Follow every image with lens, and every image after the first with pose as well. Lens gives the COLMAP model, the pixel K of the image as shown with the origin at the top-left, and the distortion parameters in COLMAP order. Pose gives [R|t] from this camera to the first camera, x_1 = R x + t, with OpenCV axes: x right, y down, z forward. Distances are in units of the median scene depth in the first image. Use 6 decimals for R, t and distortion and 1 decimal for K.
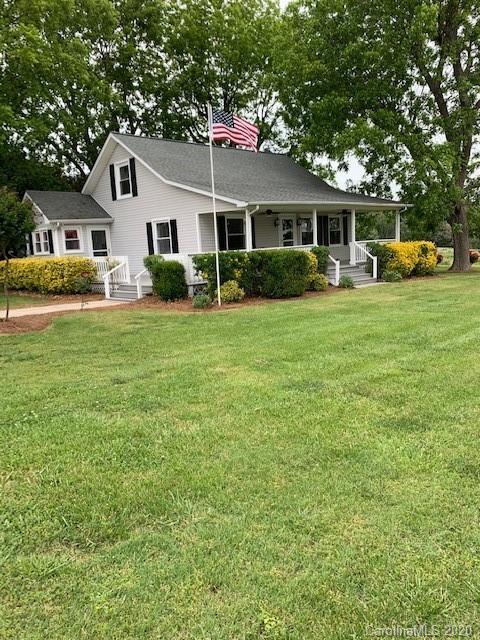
lens RADIAL K [[487.2, 0, 241.6], [0, 487.2, 317.1], [0, 0, 1]] dist [0.001325, -0.001529]
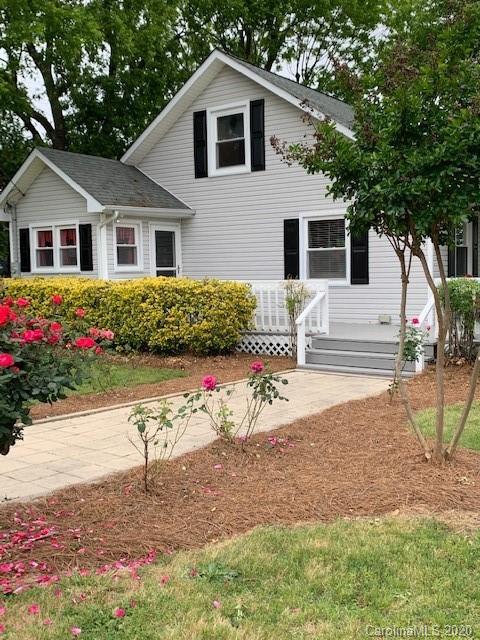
lens RADIAL K [[671.5, 0, 239.4], [0, 671.5, 320.4], [0, 0, 1]] dist [0.004236, 0.000000]
pose [[0.982691, 0.021775, 0.183967, -0.357569], [-0.007442, 0.996907, -0.078242, -0.024406], [-0.185102, 0.075518, 0.979813, 0.281741]]
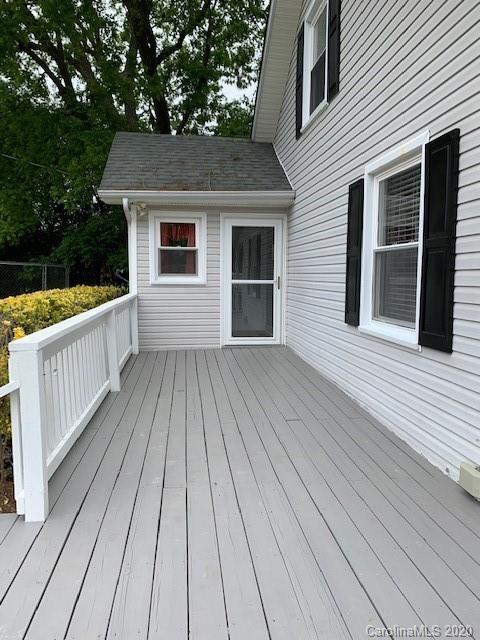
lens RADIAL K [[487.2, 0, 239.5], [0, 487.2, 323.4], [0, 0, 1]] dist [0.001325, -0.001529]
pose [[0.785210, 0.119673, -0.607555, -0.076883], [-0.139573, 0.990104, 0.014640, -0.113444], [0.603295, 0.073303, 0.794143, 0.732557]]
